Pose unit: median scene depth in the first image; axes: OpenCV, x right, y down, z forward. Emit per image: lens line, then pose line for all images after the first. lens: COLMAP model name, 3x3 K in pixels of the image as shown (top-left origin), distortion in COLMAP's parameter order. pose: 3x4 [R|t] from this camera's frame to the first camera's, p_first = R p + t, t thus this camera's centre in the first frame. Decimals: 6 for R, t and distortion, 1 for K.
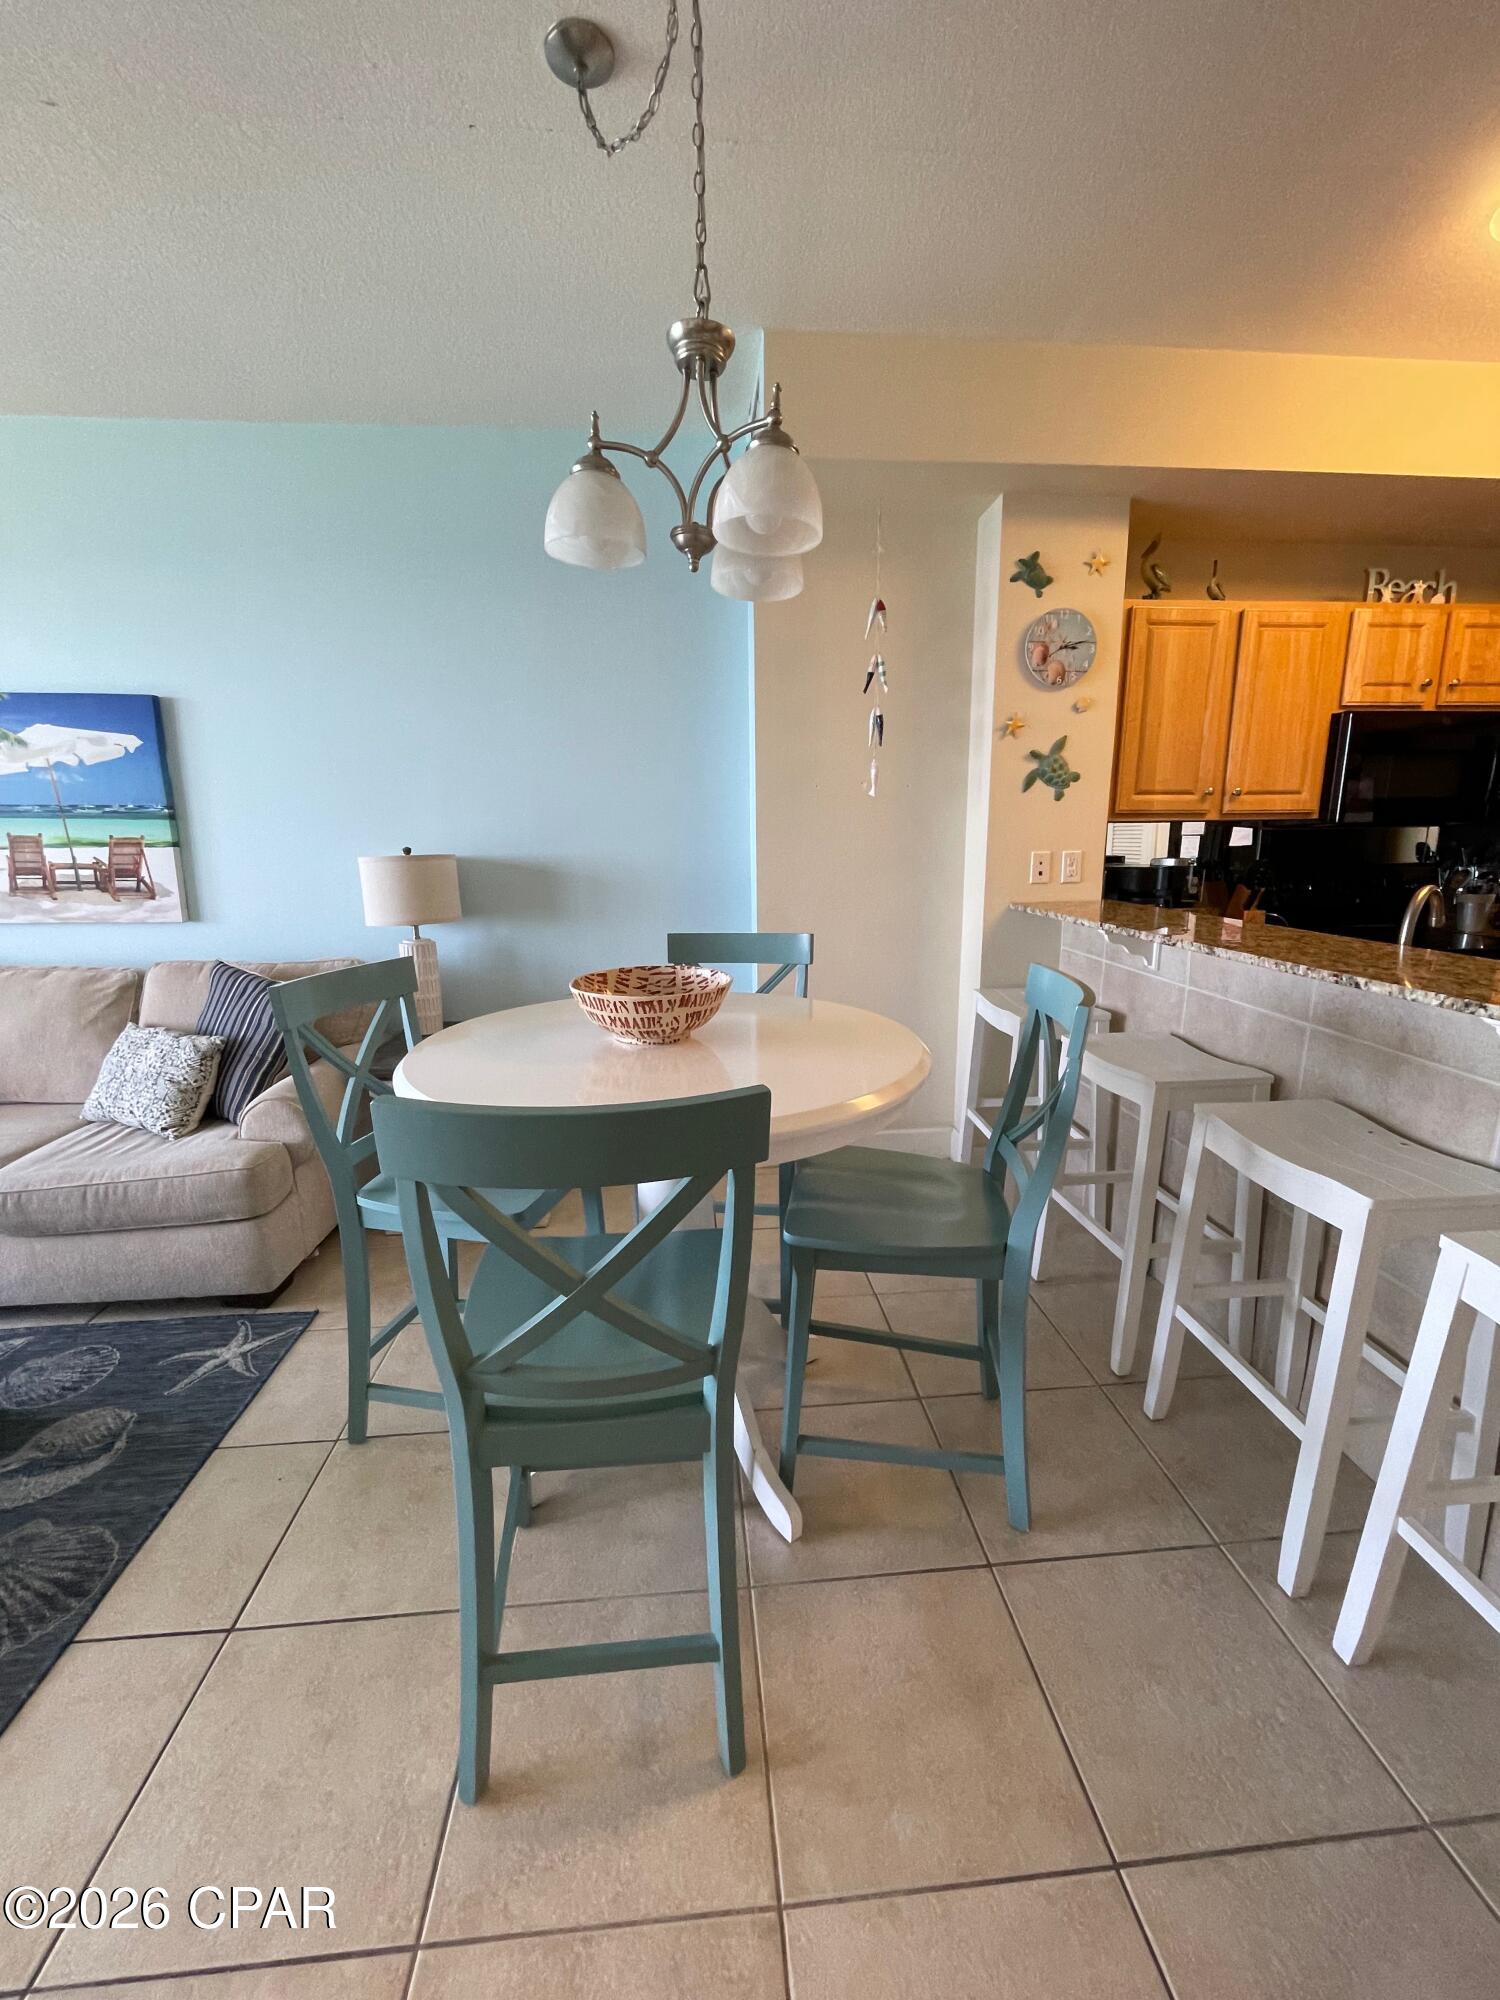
lens RADIAL K [[808.1, 0, 750.0], [0, 808.1, 1000.0], [0, 0, 1]] dist [-0.001887, 0.000034]
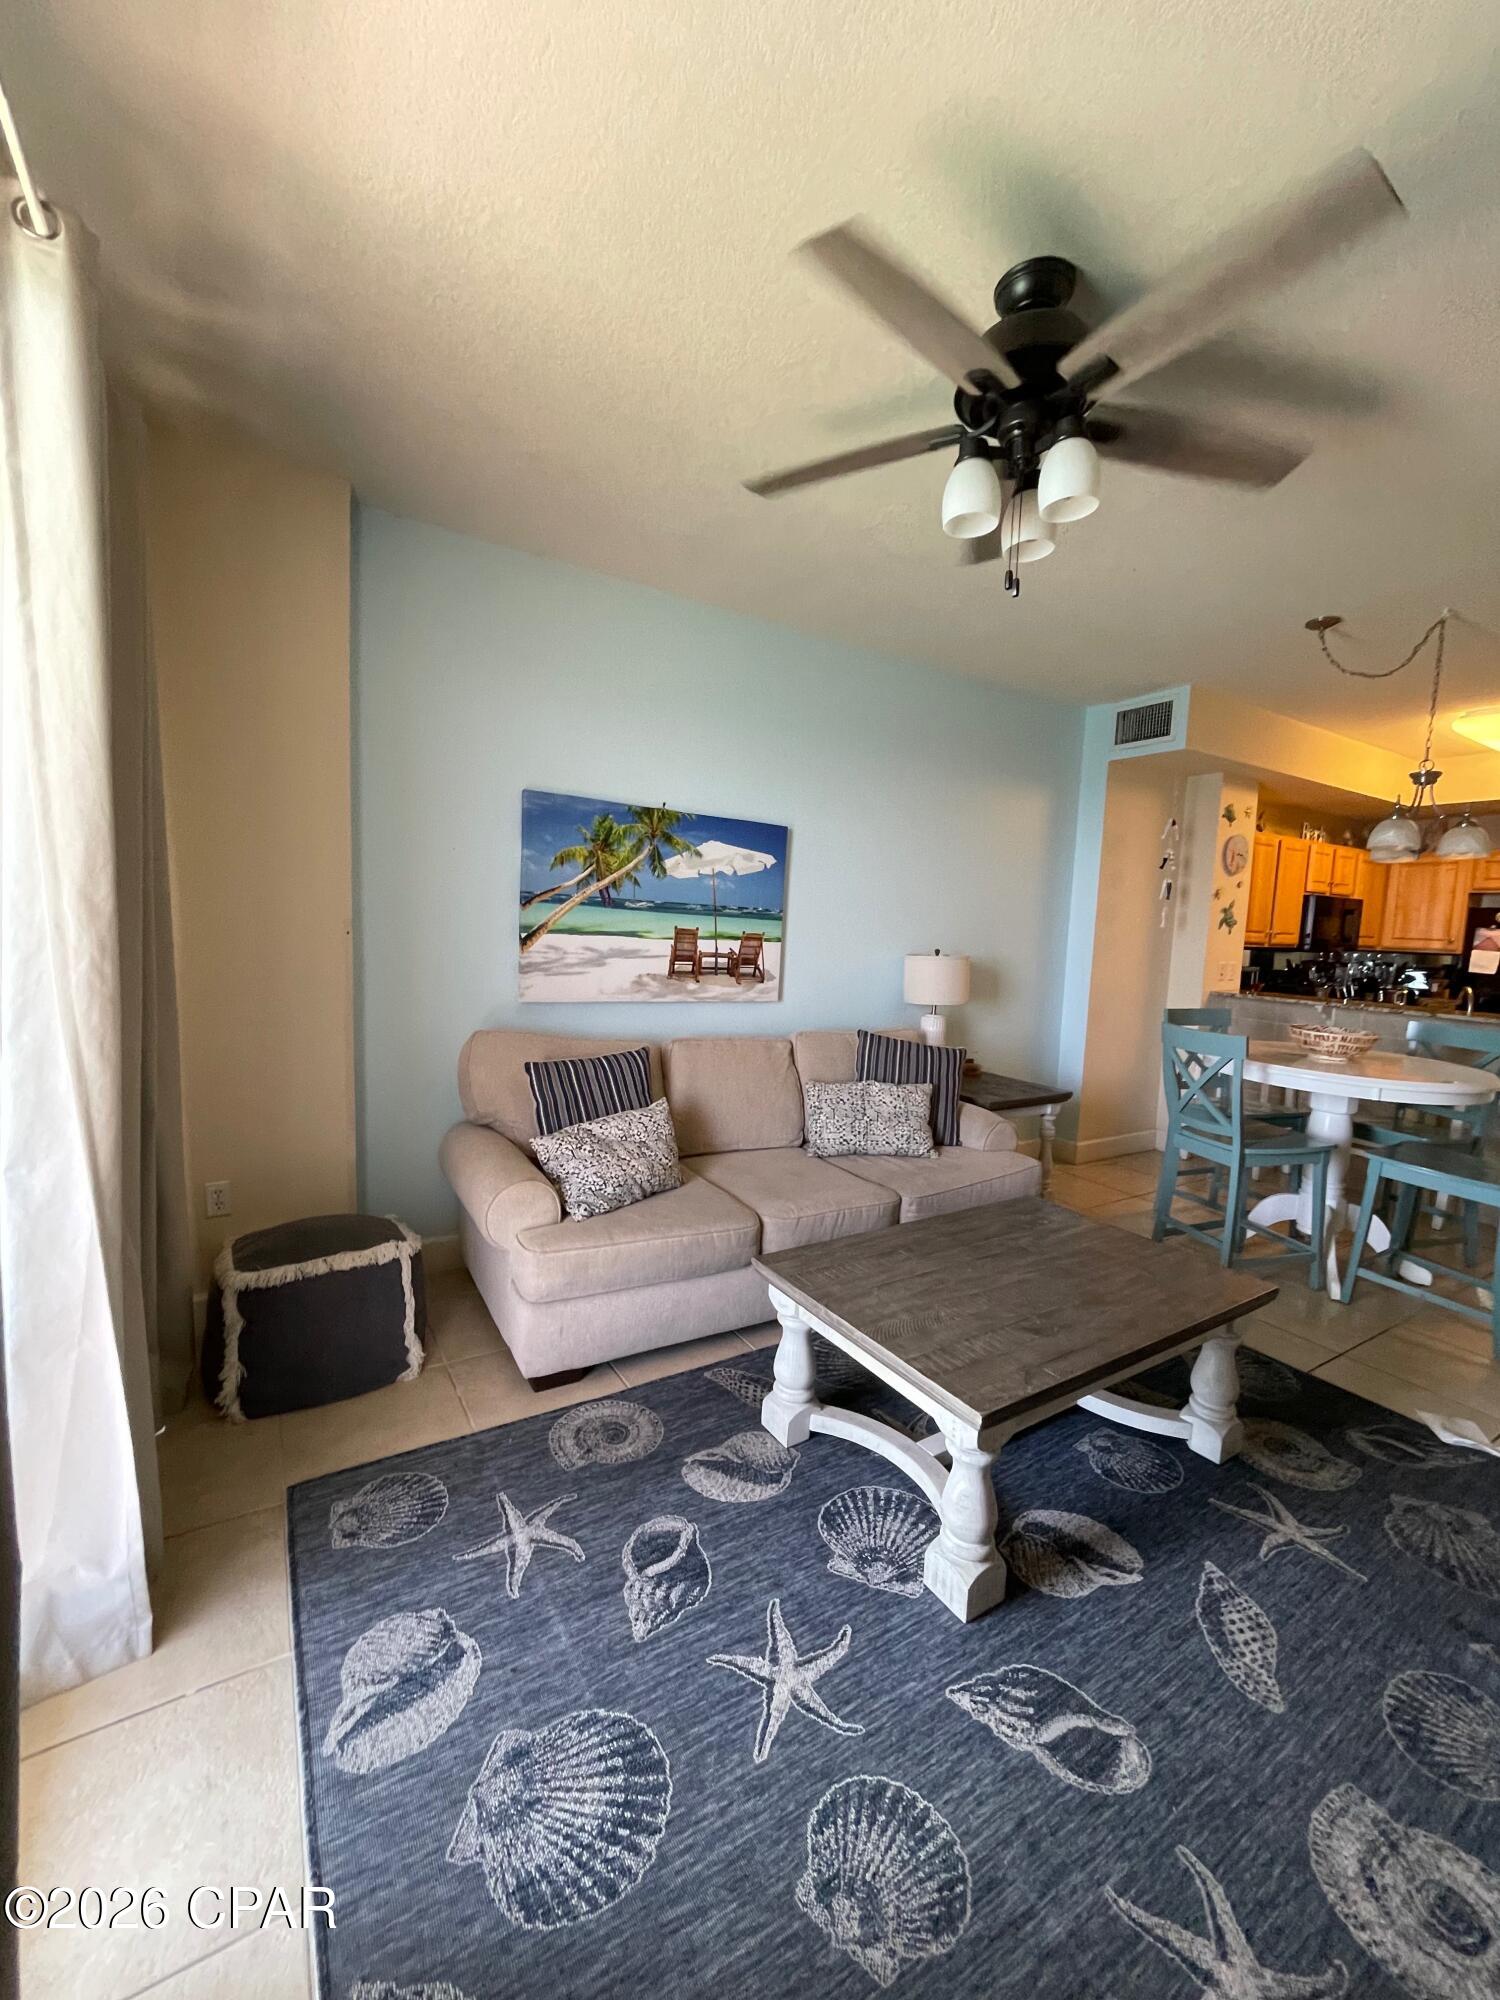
lens RADIAL K [[808.1, 0, 750.0], [0, 808.1, 1000.0], [0, 0, 1]] dist [-0.001887, 0.000034]
pose [[0.890767, 0.003621, 0.454446, -1.345902], [0.039795, 0.995506, -0.085934, 0.007865], [-0.452715, 0.094632, 0.886619, -0.092920]]
